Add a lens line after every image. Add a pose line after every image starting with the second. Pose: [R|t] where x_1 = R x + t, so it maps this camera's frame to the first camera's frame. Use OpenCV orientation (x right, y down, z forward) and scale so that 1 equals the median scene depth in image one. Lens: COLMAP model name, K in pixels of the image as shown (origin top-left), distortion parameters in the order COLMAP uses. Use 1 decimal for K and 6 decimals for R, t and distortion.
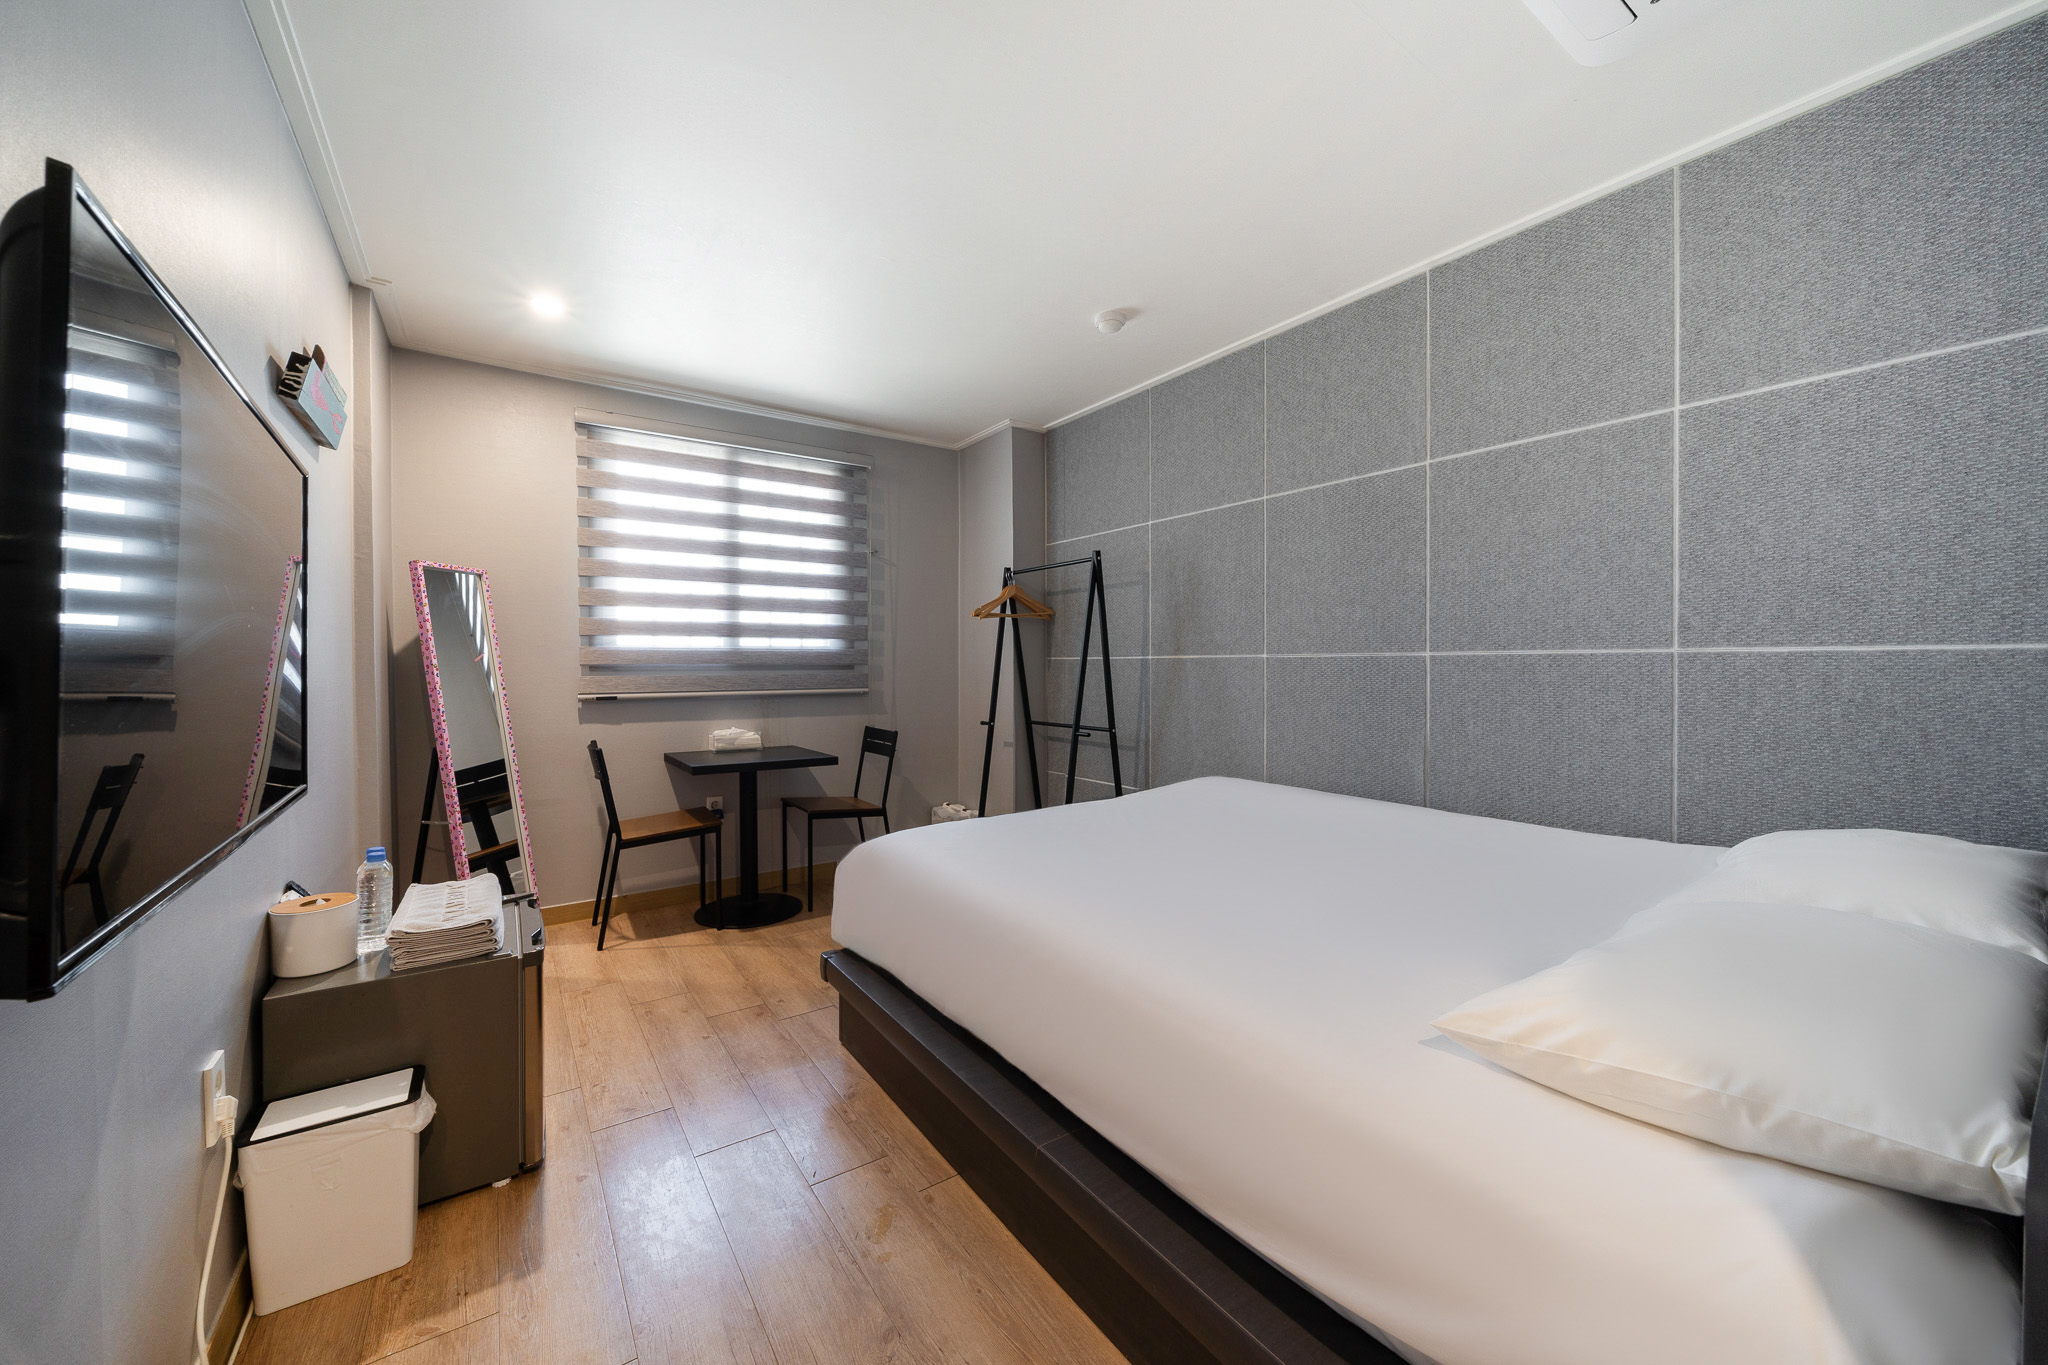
lens RADIAL K [[729.9, 0, 1028.3], [0, 729.9, 673.9], [0, 0, 1]] dist [-0.001831, -0.000176]
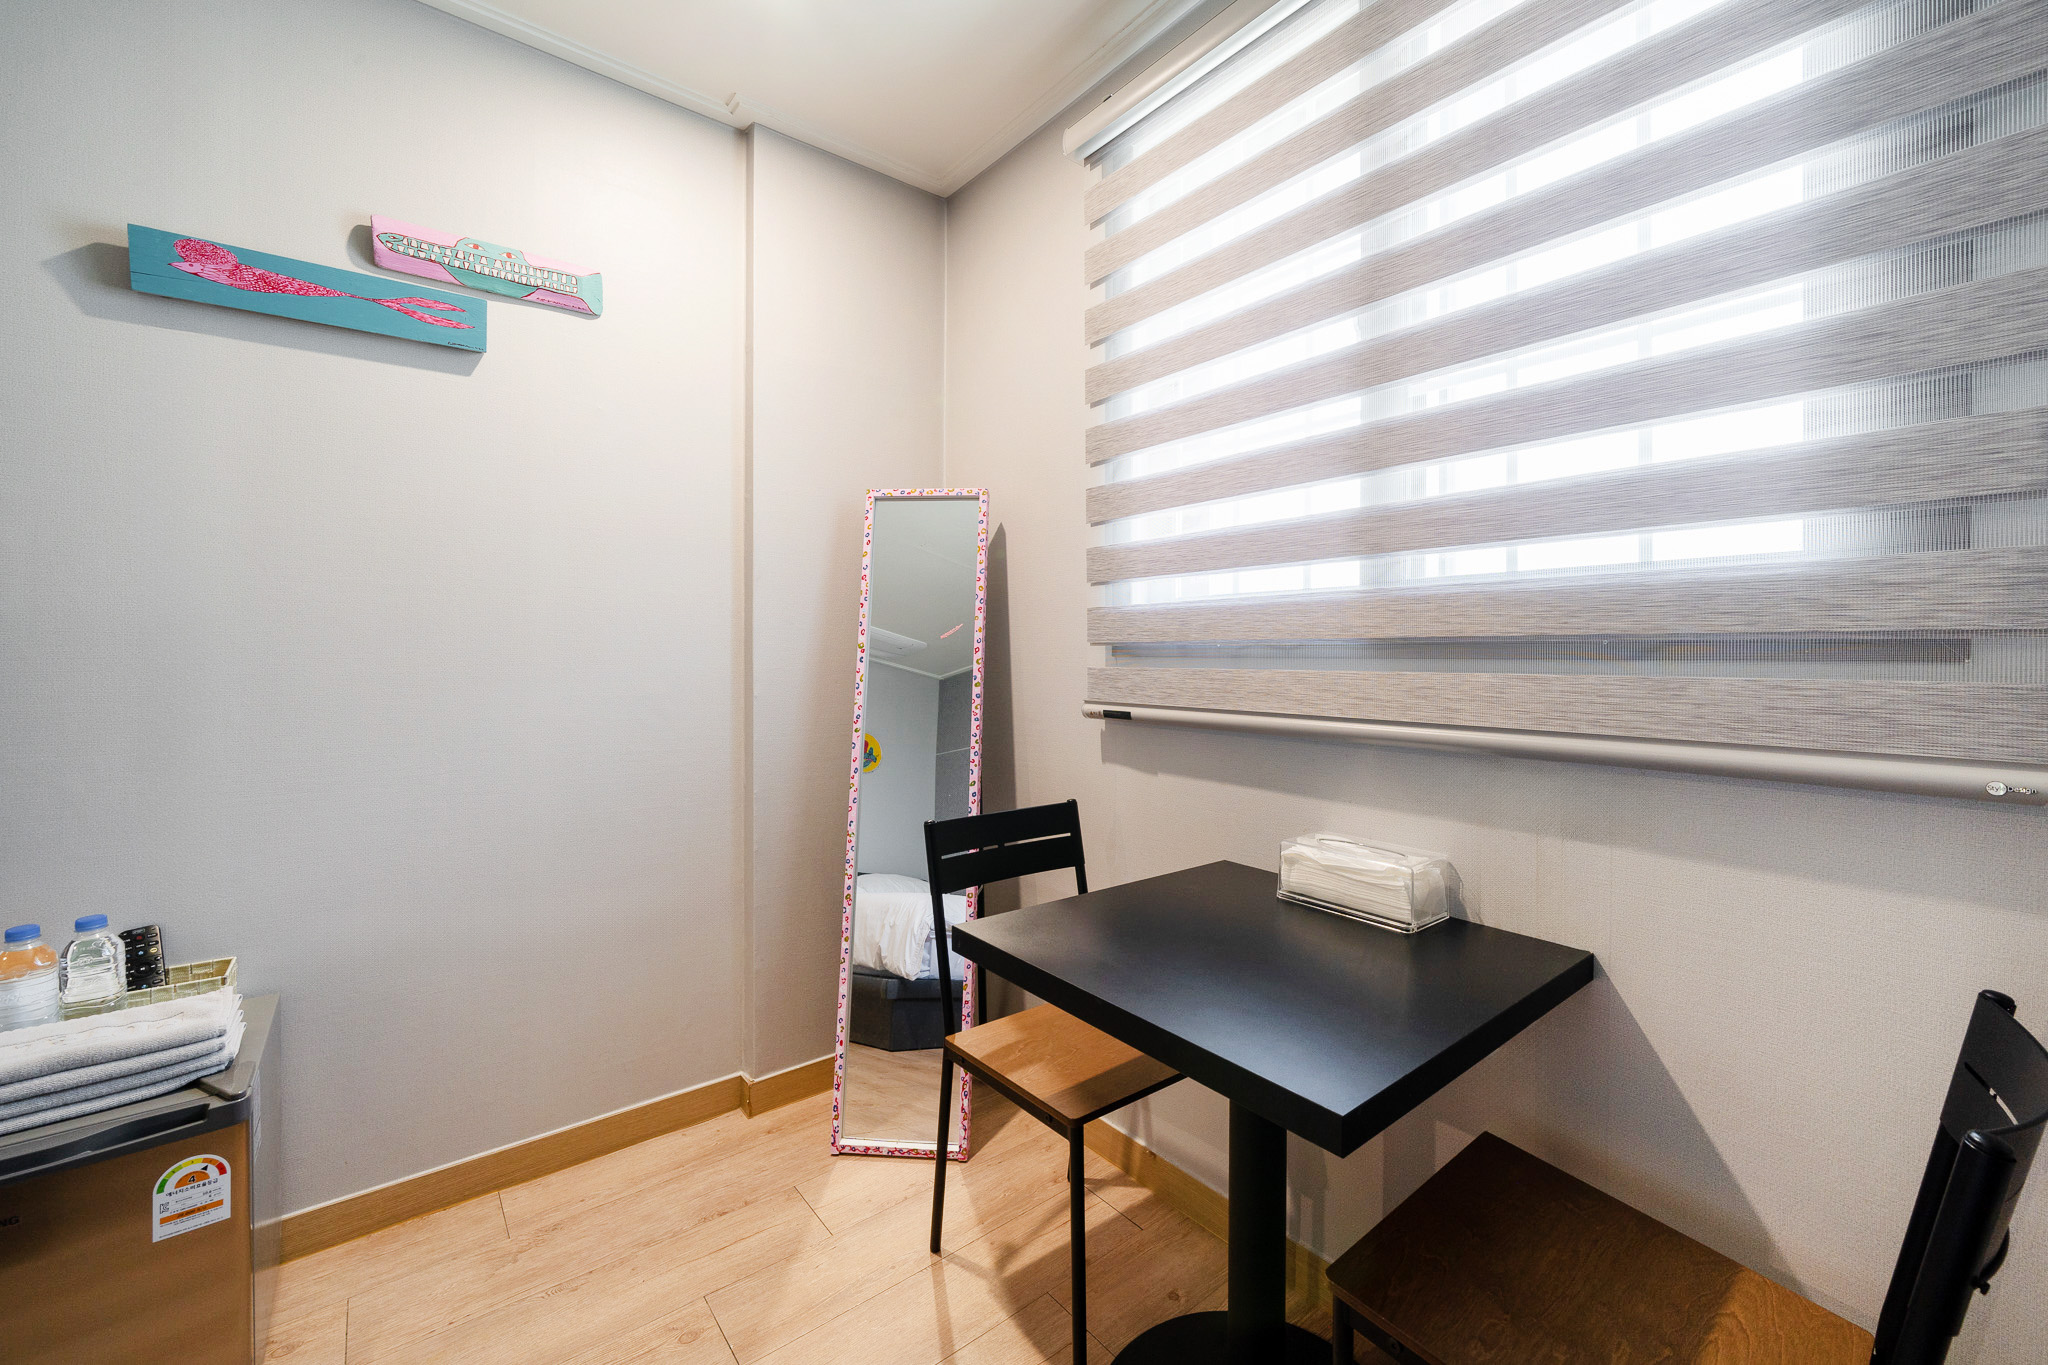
lens RADIAL K [[818.5, 0, 1025.9], [0, 818.5, 653.6], [0, 0, 1]] dist [0.000321, 0.000032]
pose [[0.042172, 0.005226, -0.999097, -0.053369], [-0.011961, 0.999917, 0.004725, -0.007006], [0.999039, 0.011751, 0.042231, 0.906686]]
